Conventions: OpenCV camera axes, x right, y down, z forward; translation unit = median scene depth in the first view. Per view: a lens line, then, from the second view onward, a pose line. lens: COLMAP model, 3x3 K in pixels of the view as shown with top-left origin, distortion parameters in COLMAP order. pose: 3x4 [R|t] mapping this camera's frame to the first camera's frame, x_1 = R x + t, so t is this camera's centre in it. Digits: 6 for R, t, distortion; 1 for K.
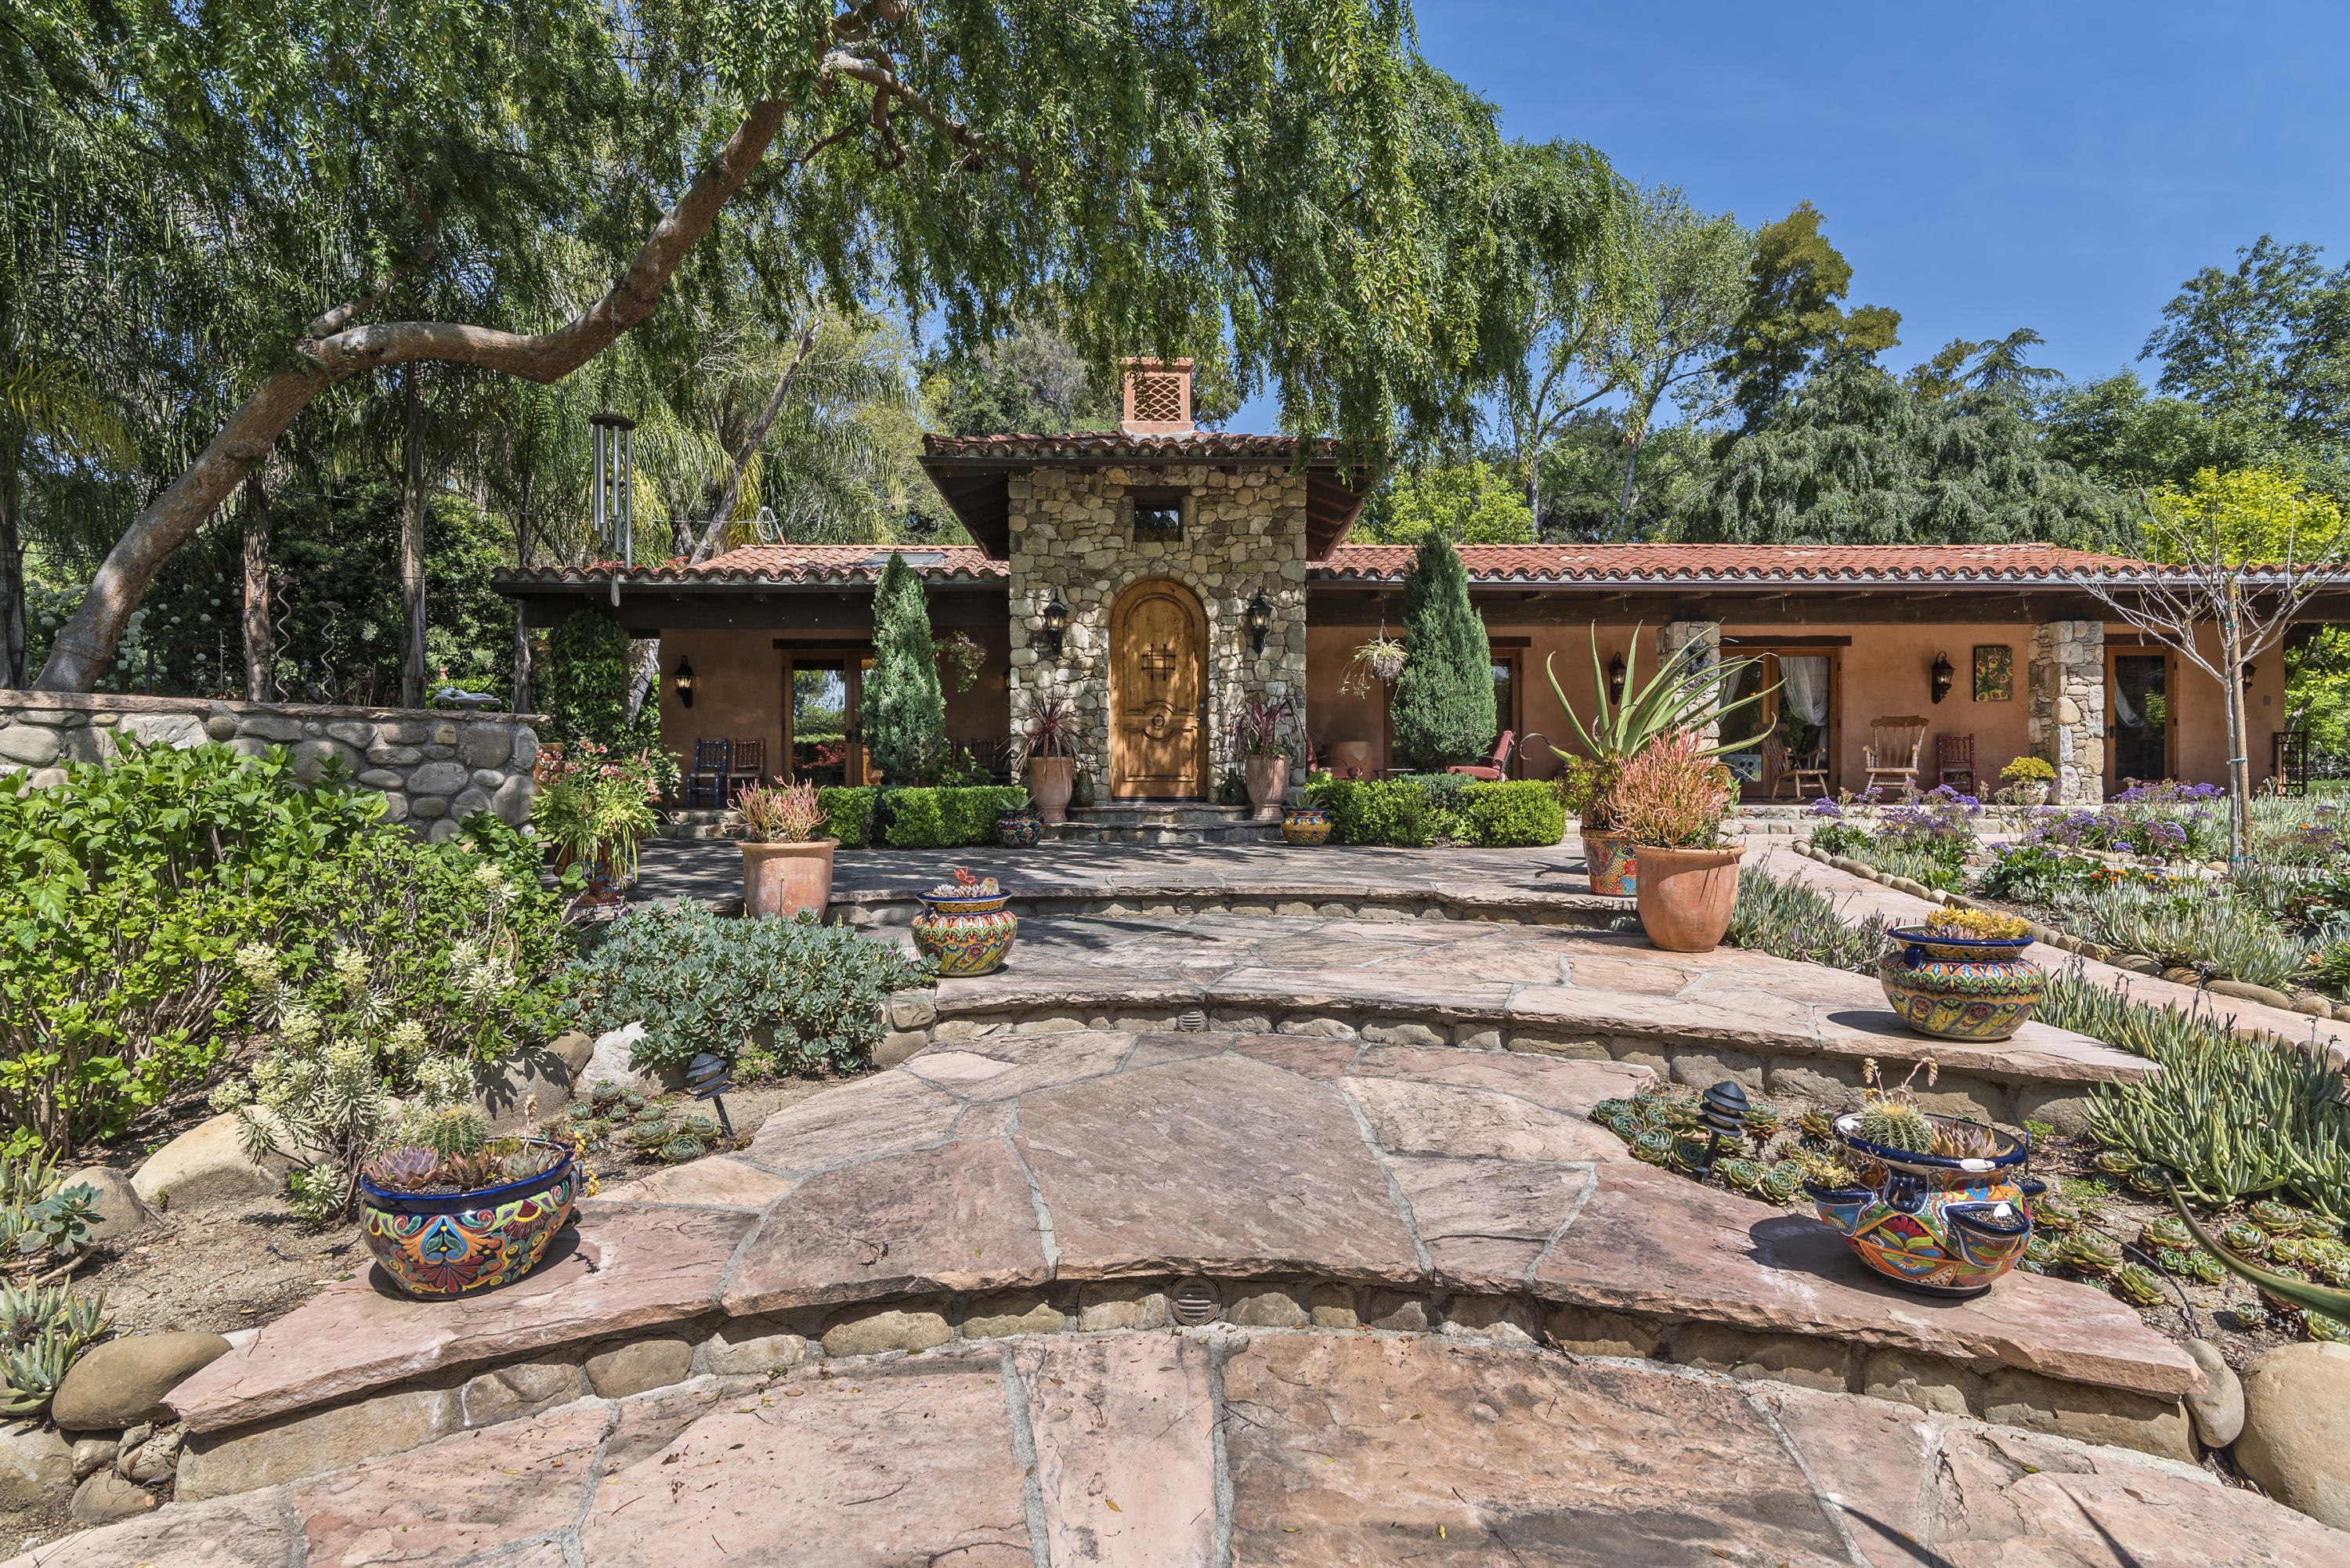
lens RADIAL K [[1189.0, 0, 1169.6], [0, 1189.0, 795.3], [0, 0, 1]] dist [0.000315, 0.000386]
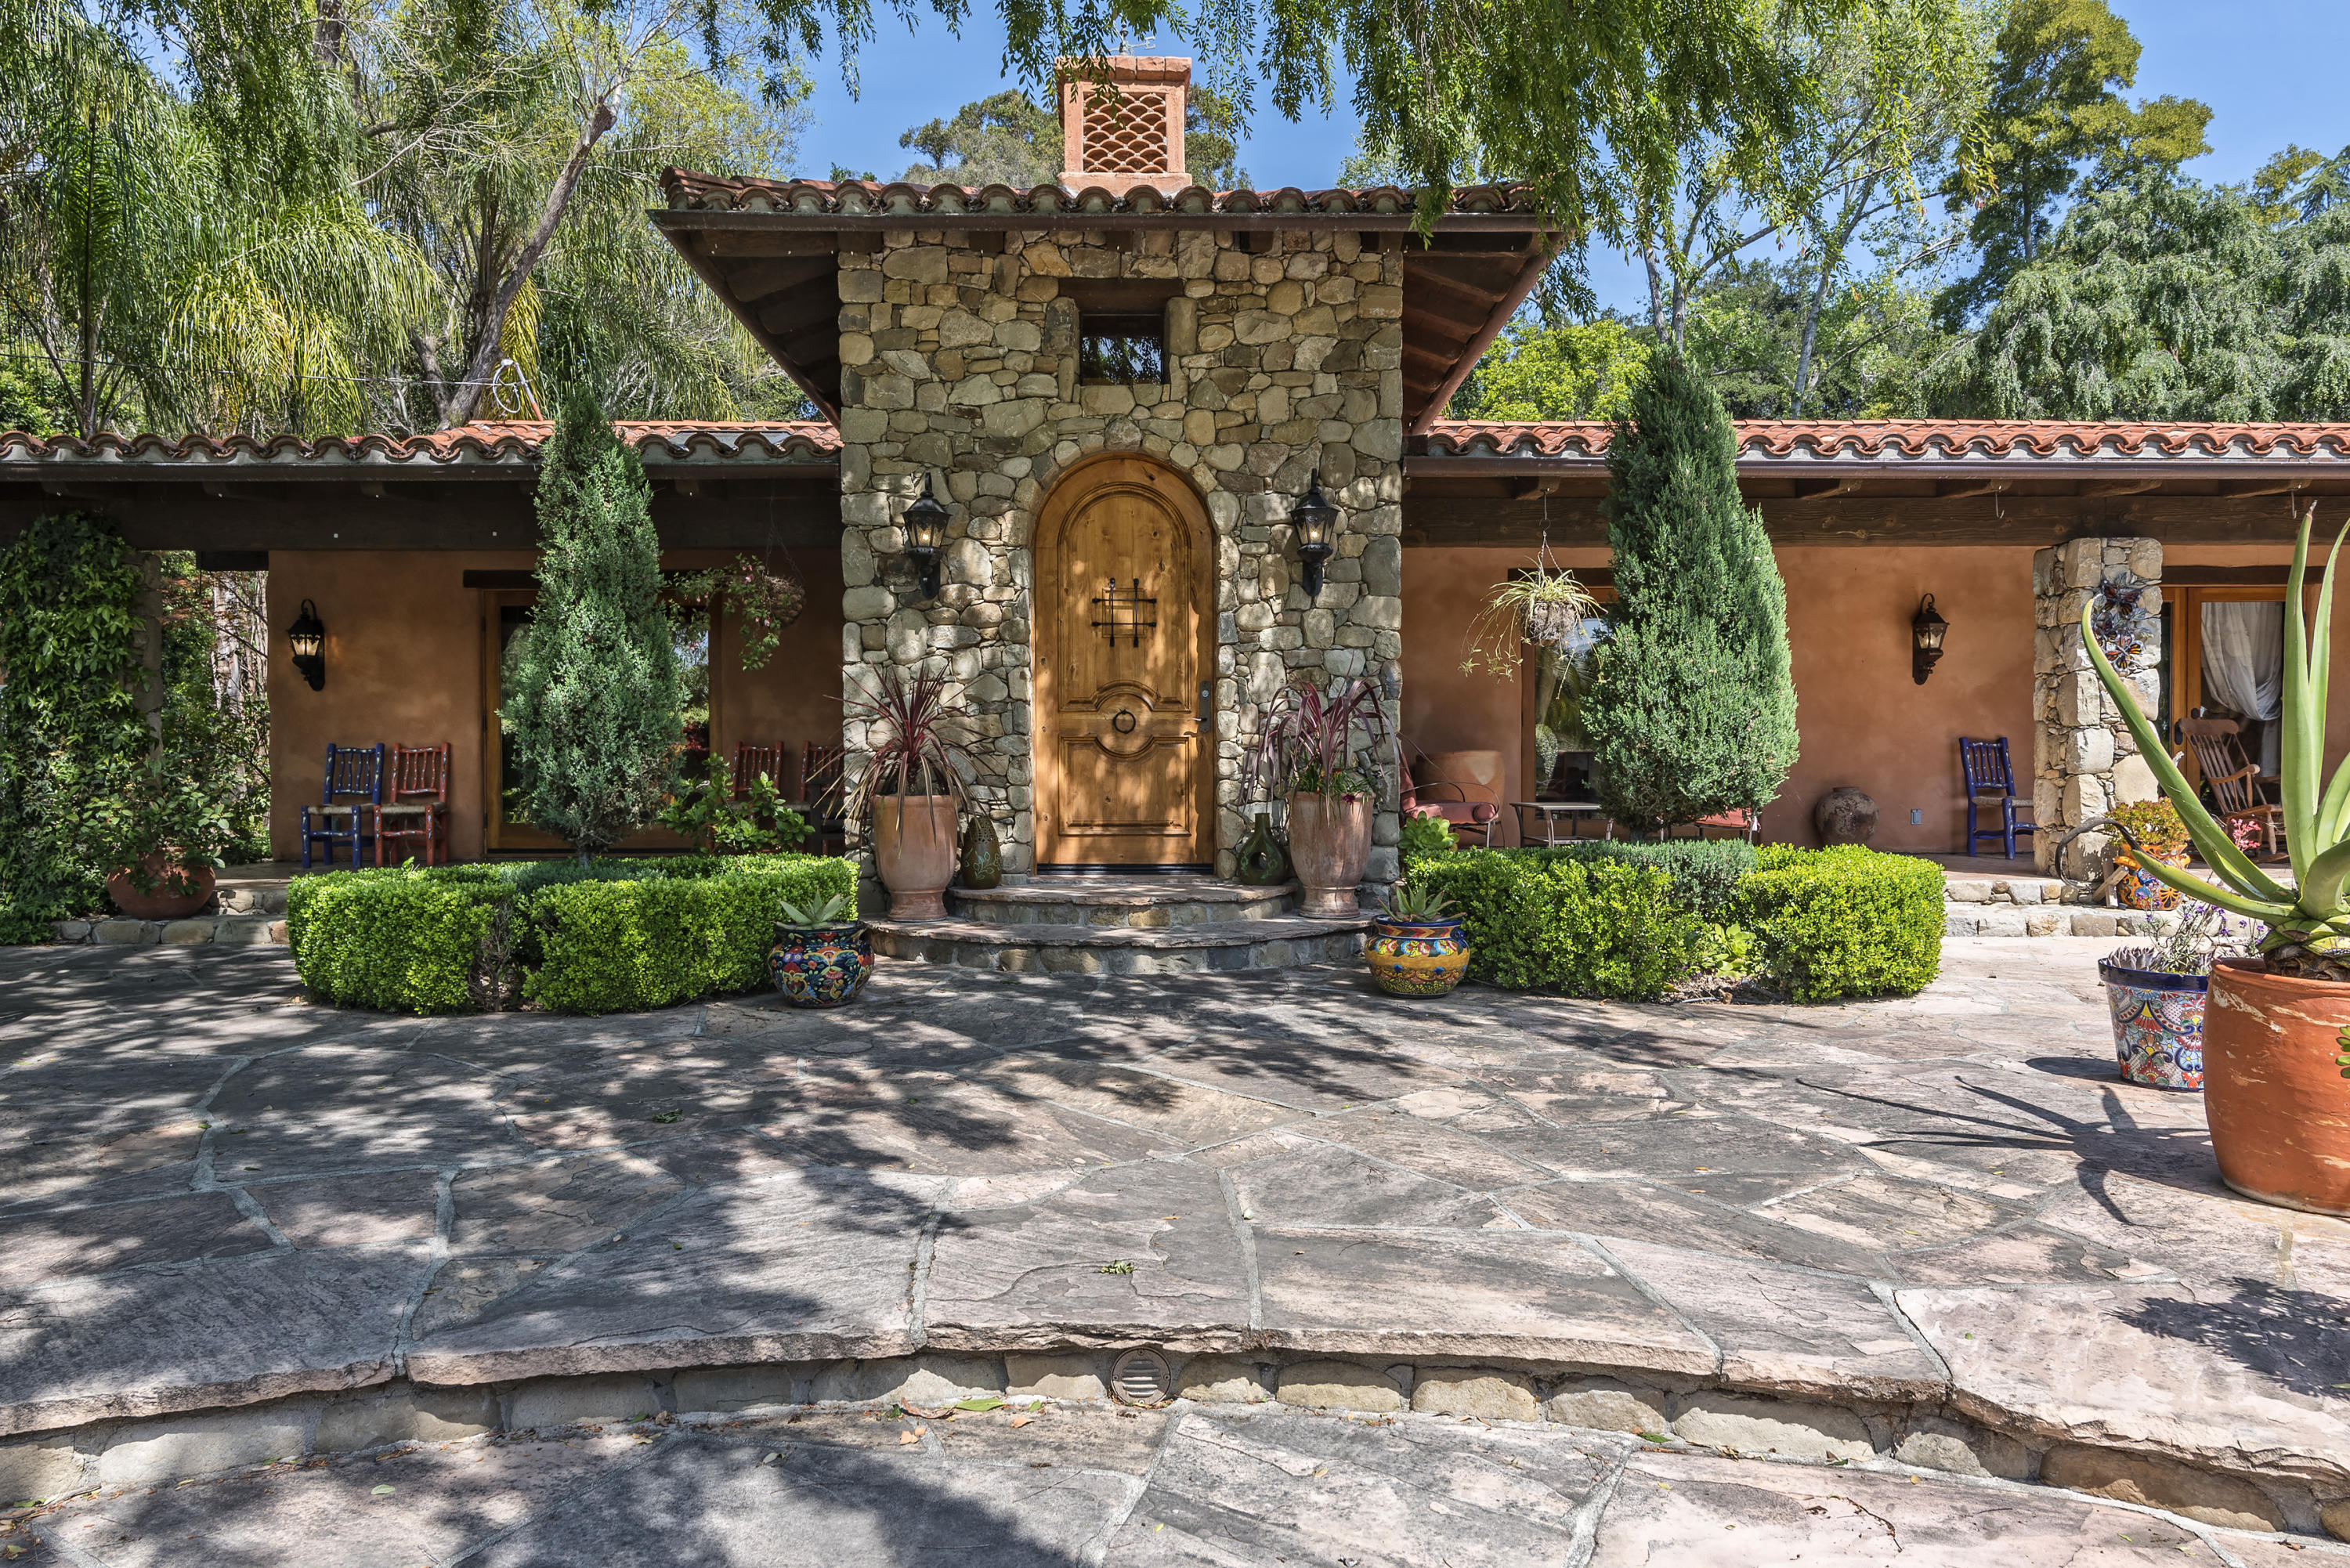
lens RADIAL K [[1367.1, 0, 1184.8], [0, 1367.1, 782.0], [0, 0, 1]] dist [0.001014, -0.000804]
pose [[0.999992, -0.000796, 0.003871, 0.015425], [0.000727, 0.999841, 0.017805, -0.047430], [-0.003885, -0.017802, 0.999834, 0.388076]]
